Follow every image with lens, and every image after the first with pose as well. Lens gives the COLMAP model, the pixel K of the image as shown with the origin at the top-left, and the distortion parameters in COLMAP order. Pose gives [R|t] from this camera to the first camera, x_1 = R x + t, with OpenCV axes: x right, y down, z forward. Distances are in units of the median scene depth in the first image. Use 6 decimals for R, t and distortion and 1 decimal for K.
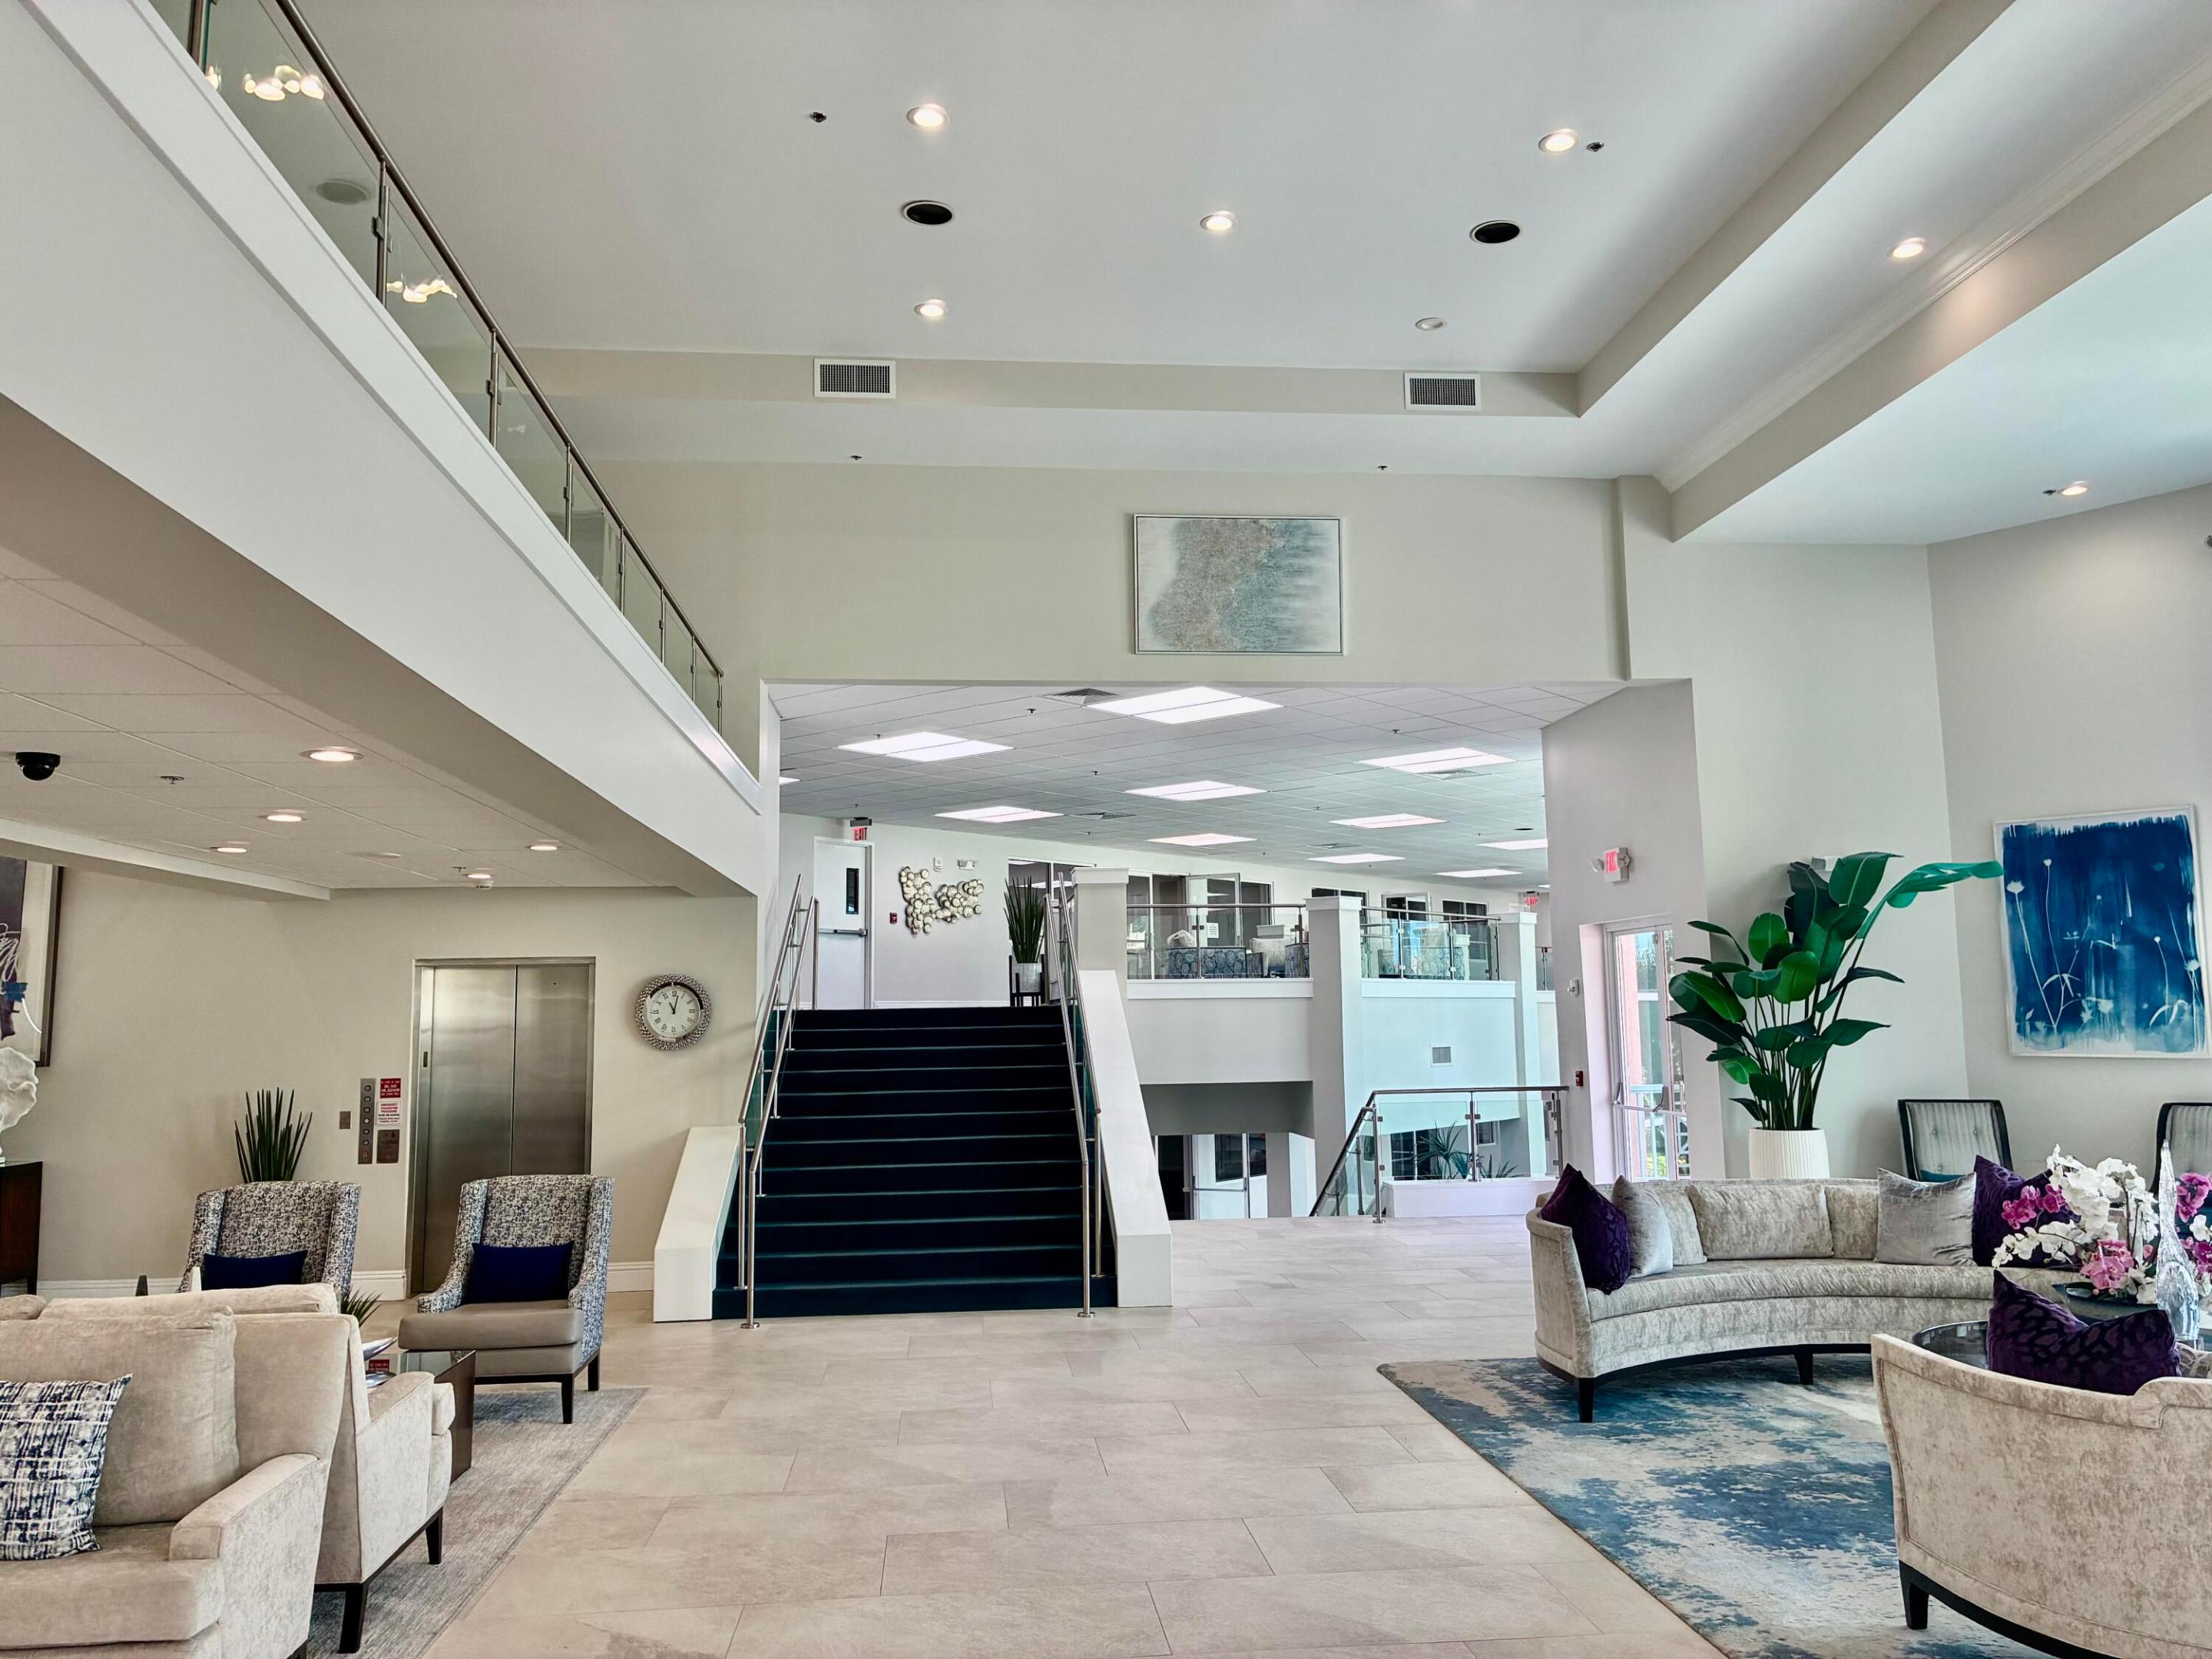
lens RADIAL K [[1614.9, 0, 1106.0], [0, 1614.9, 829.5], [0, 0, 1]] dist [0.066966, -0.107302]
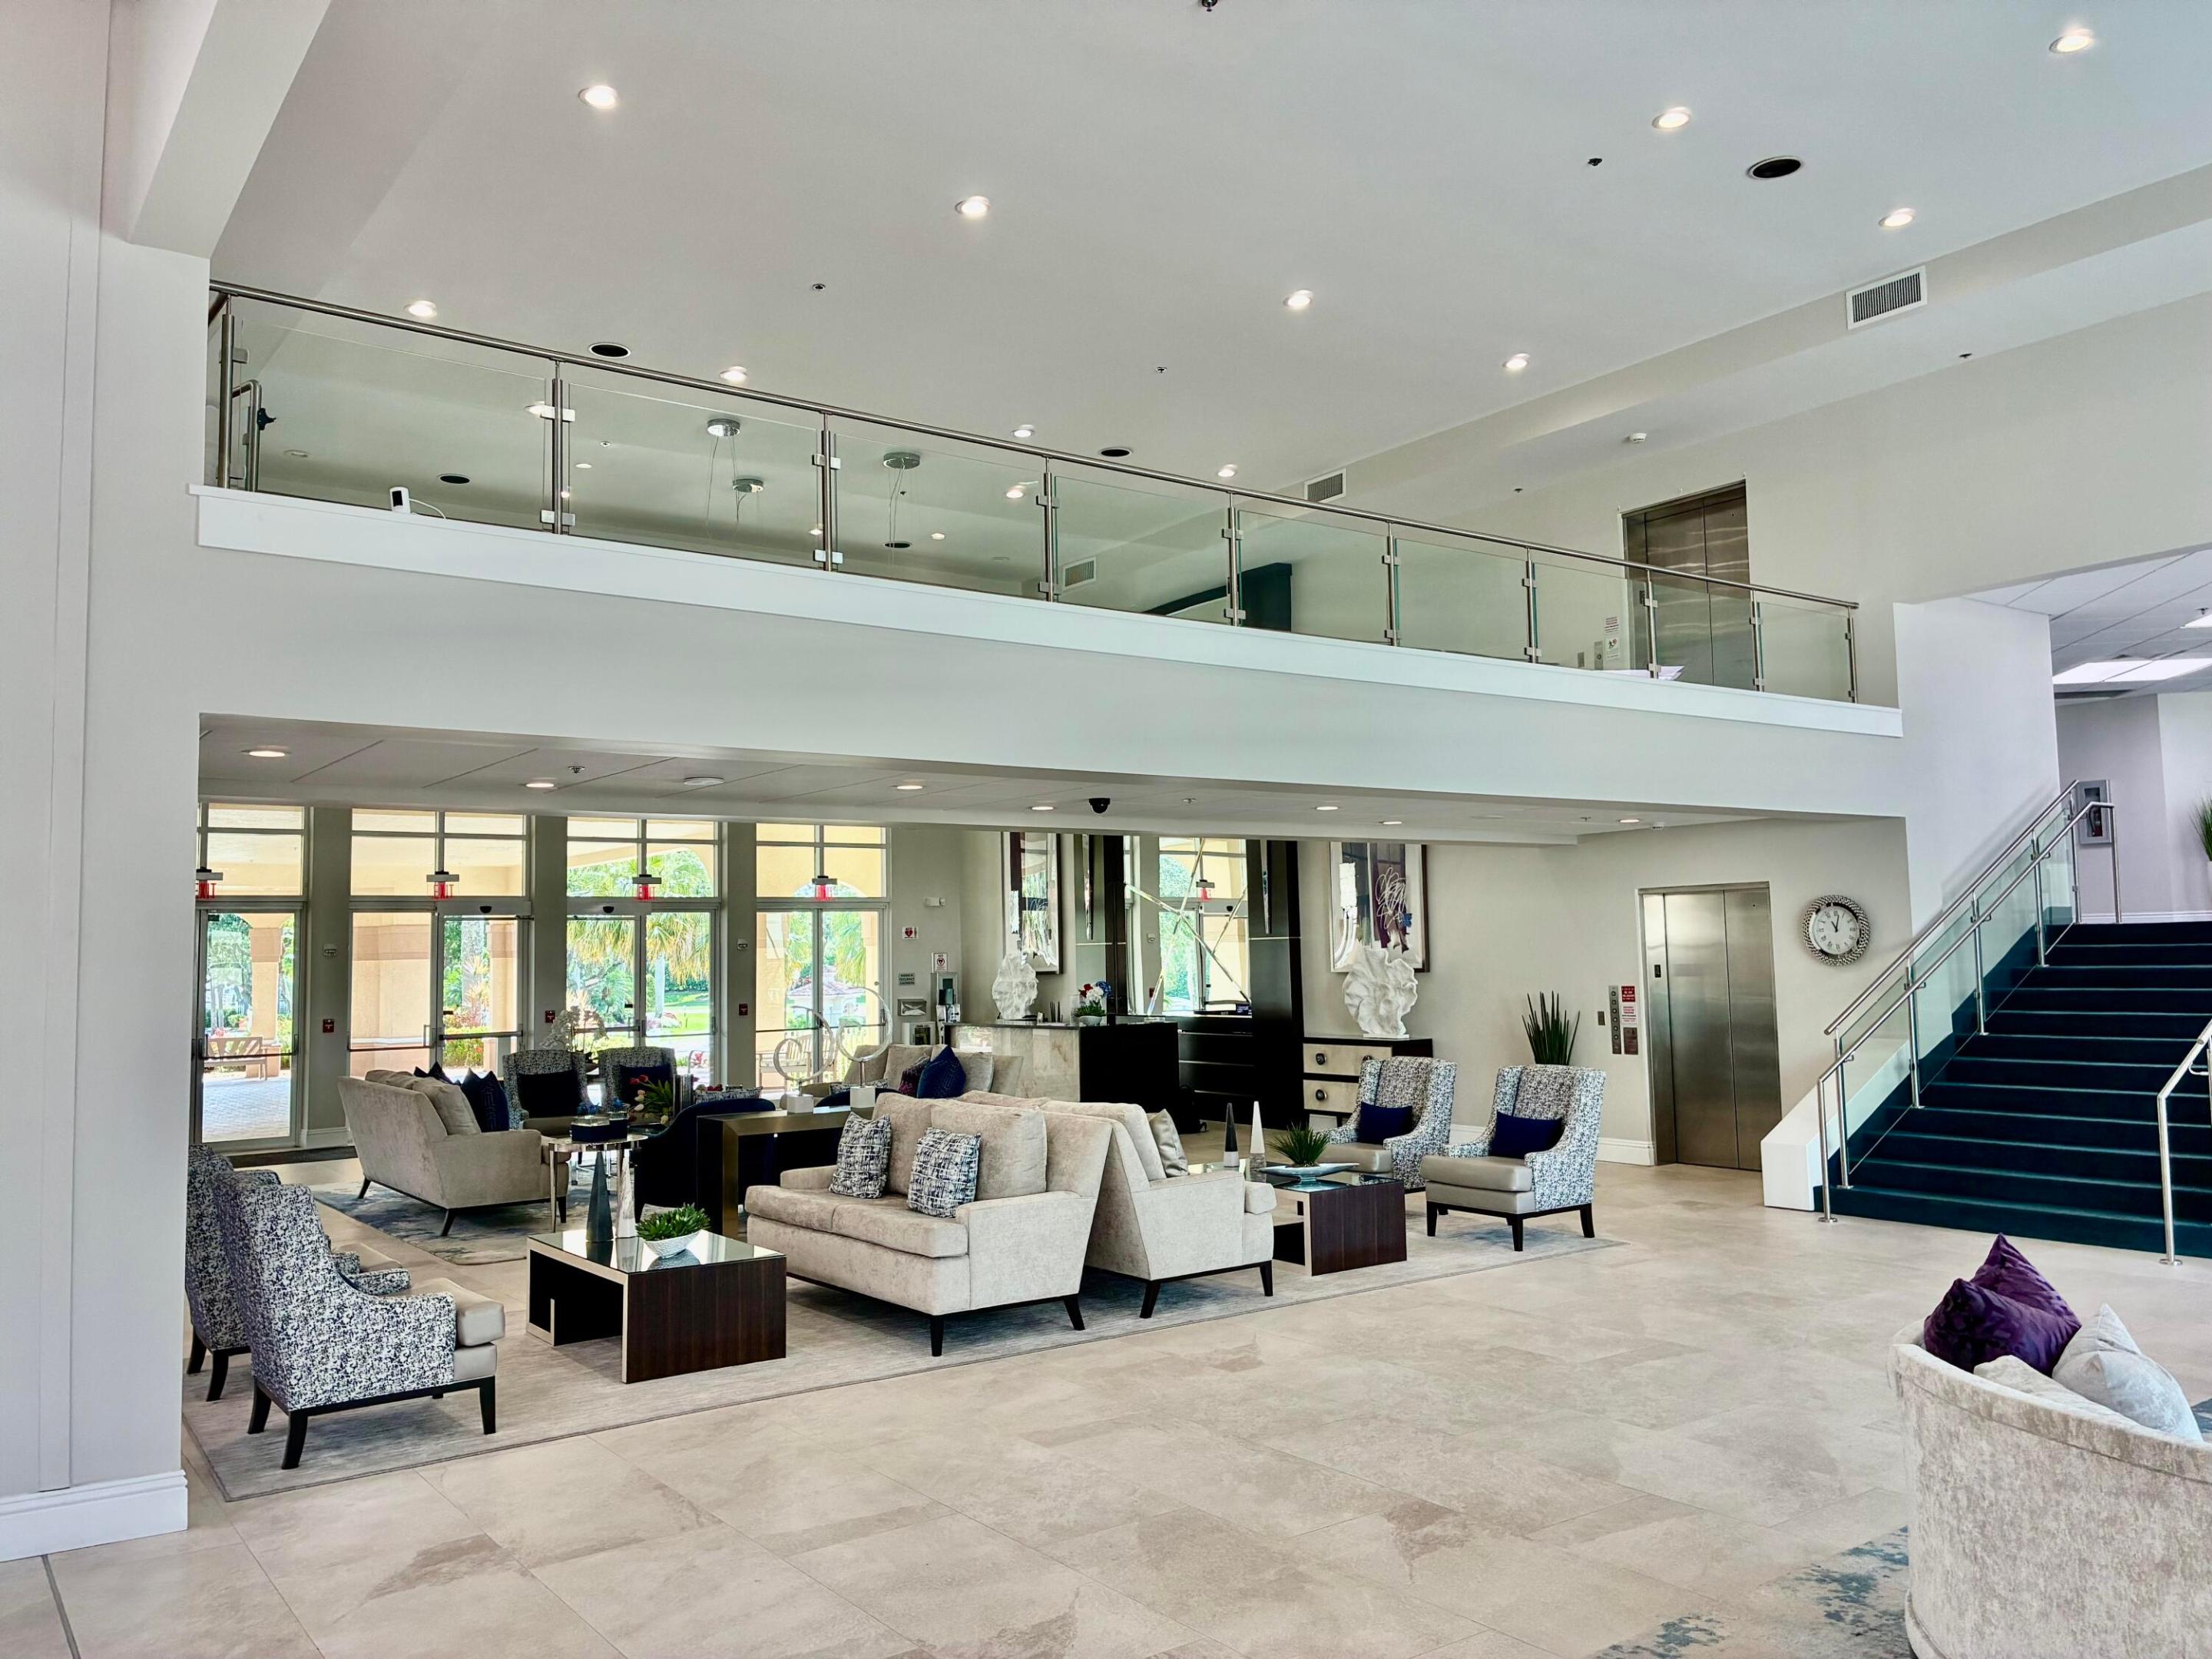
lens RADIAL K [[1635.7, 0, 1113.8], [0, 1635.7, 823.5], [0, 0, 1]] dist [-0.039118, -0.005456]
pose [[0.508214, -0.065360, -0.858747, 0.455635], [0.112671, 0.993592, -0.008944, -0.001350], [0.853829, -0.092210, 0.512322, 0.059691]]
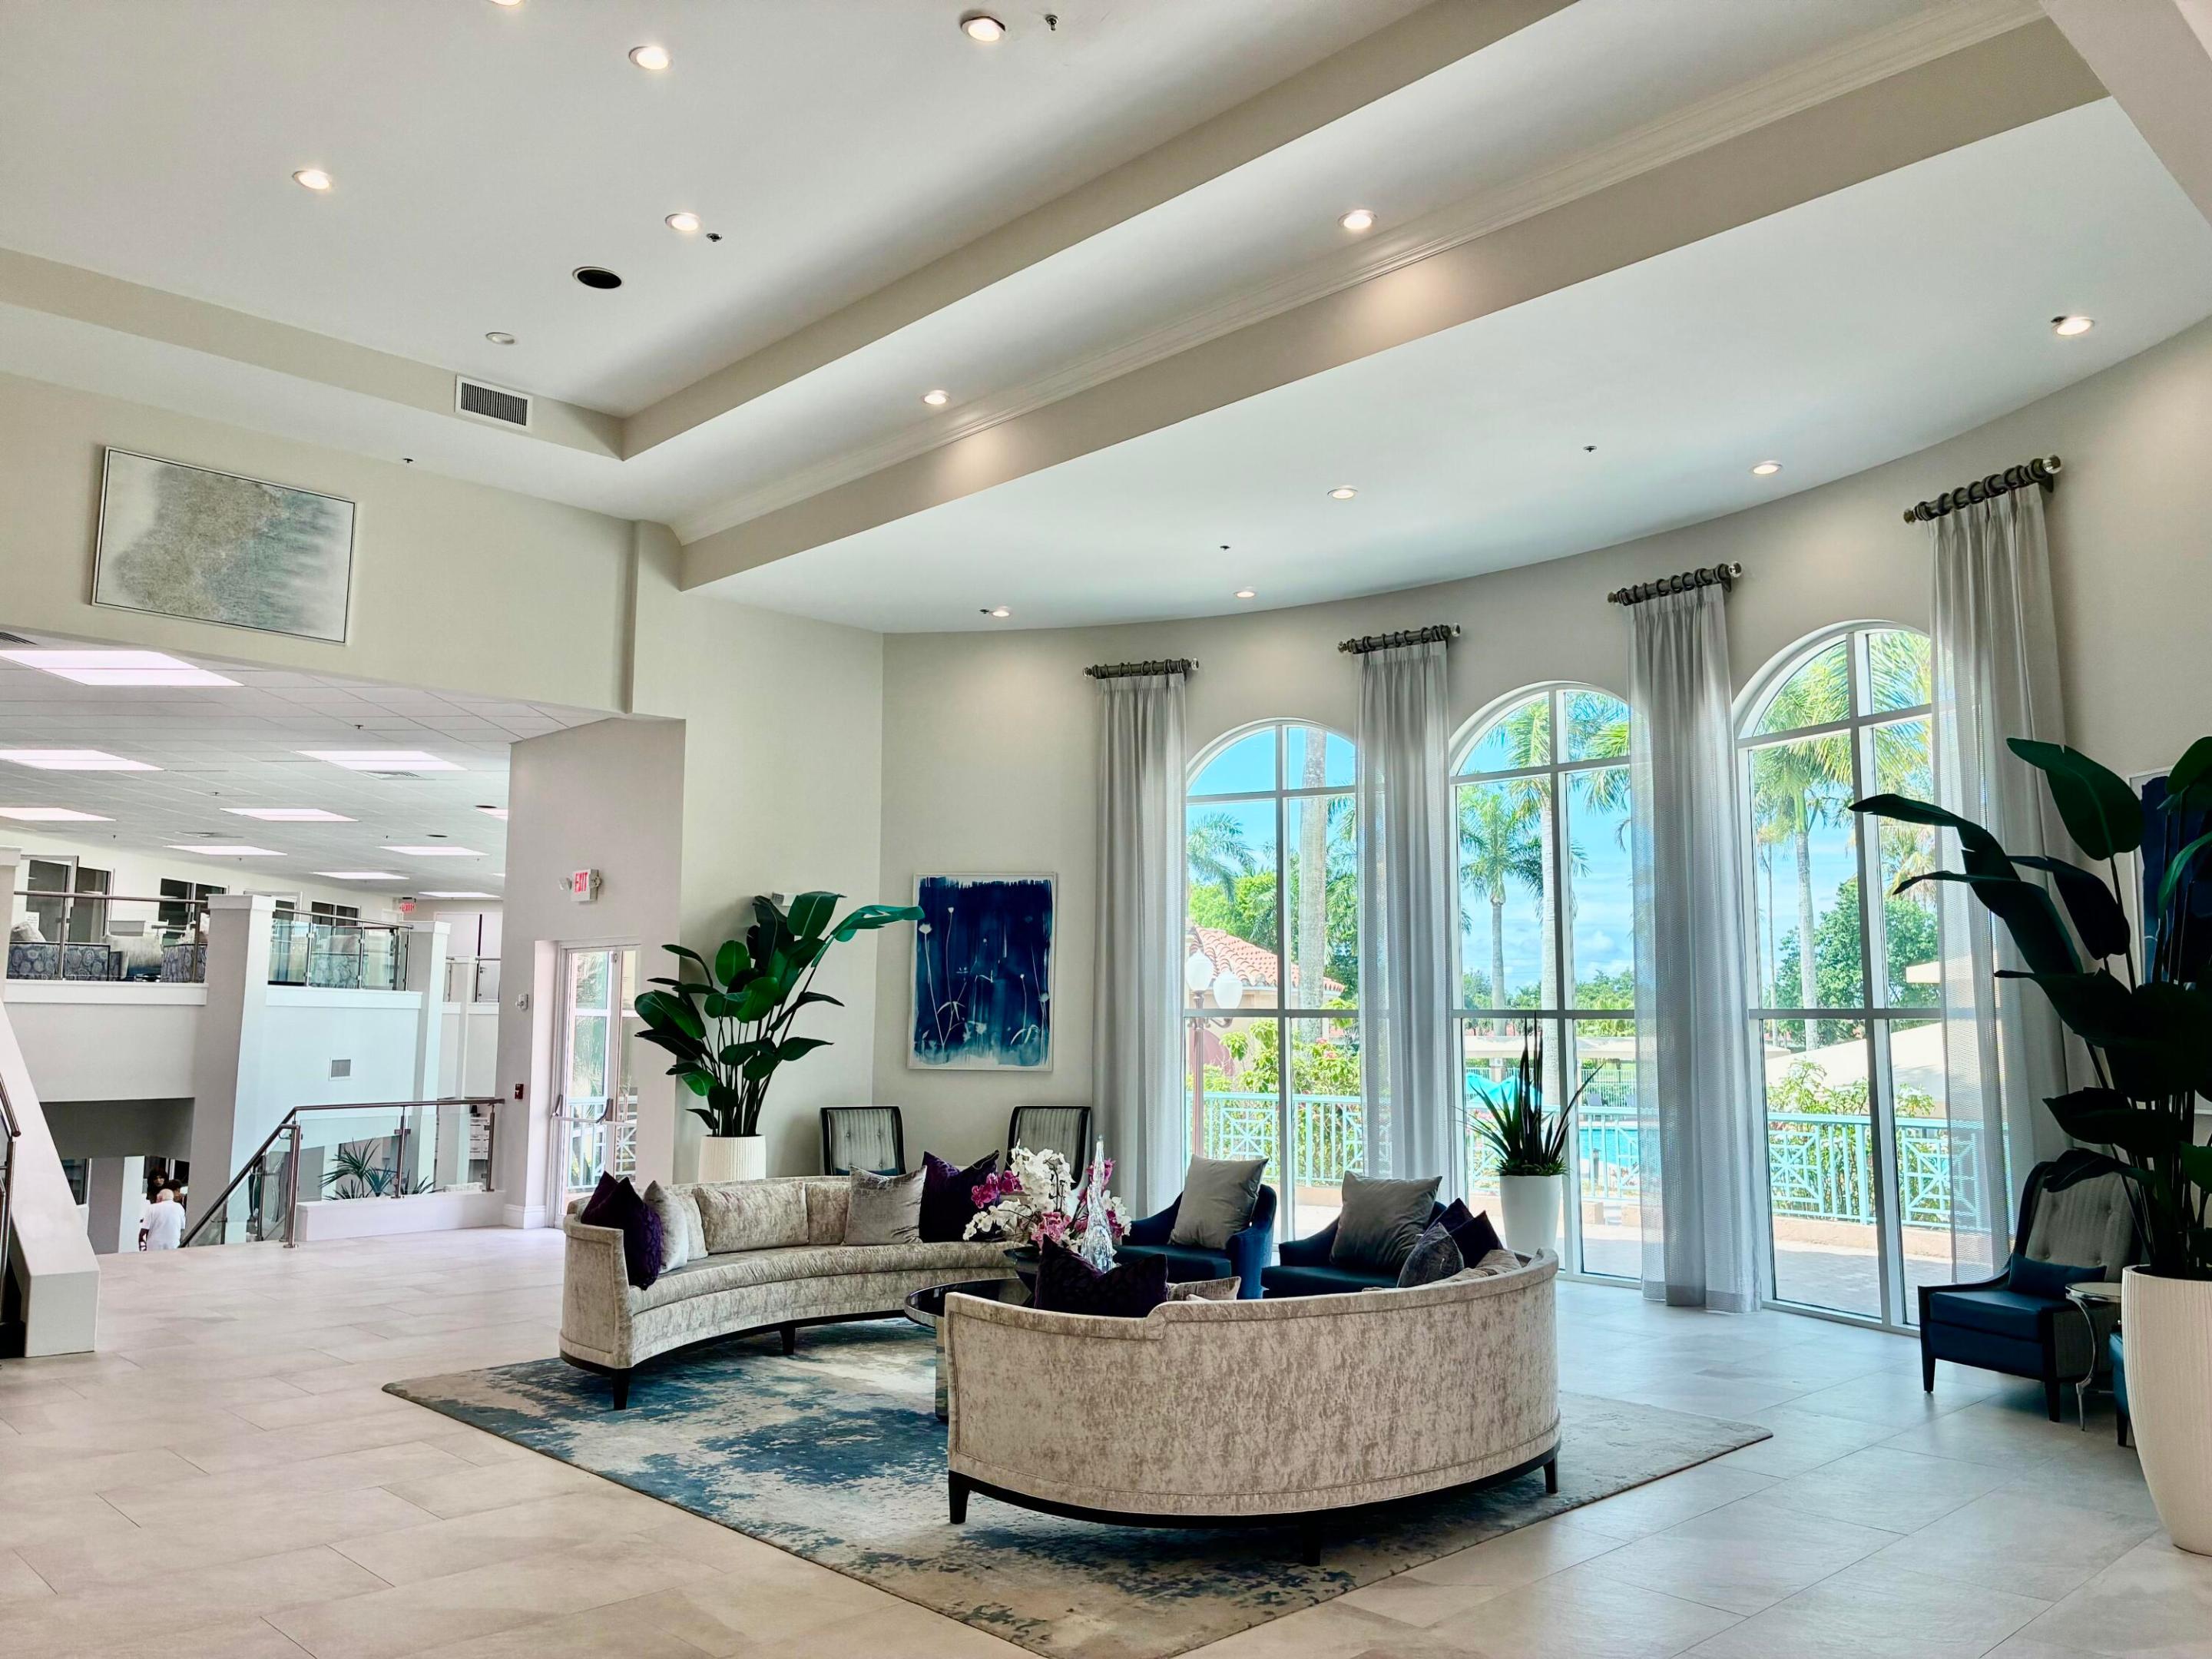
lens RADIAL K [[1635.7, 0, 1113.8], [0, 1635.7, 823.5], [0, 0, 1]] dist [-0.039118, -0.005456]
pose [[0.771065, 0.092052, 0.630067, -0.104793], [-0.085255, 0.995511, -0.041110, -0.004143], [-0.631023, -0.022018, 0.775452, -0.018979]]
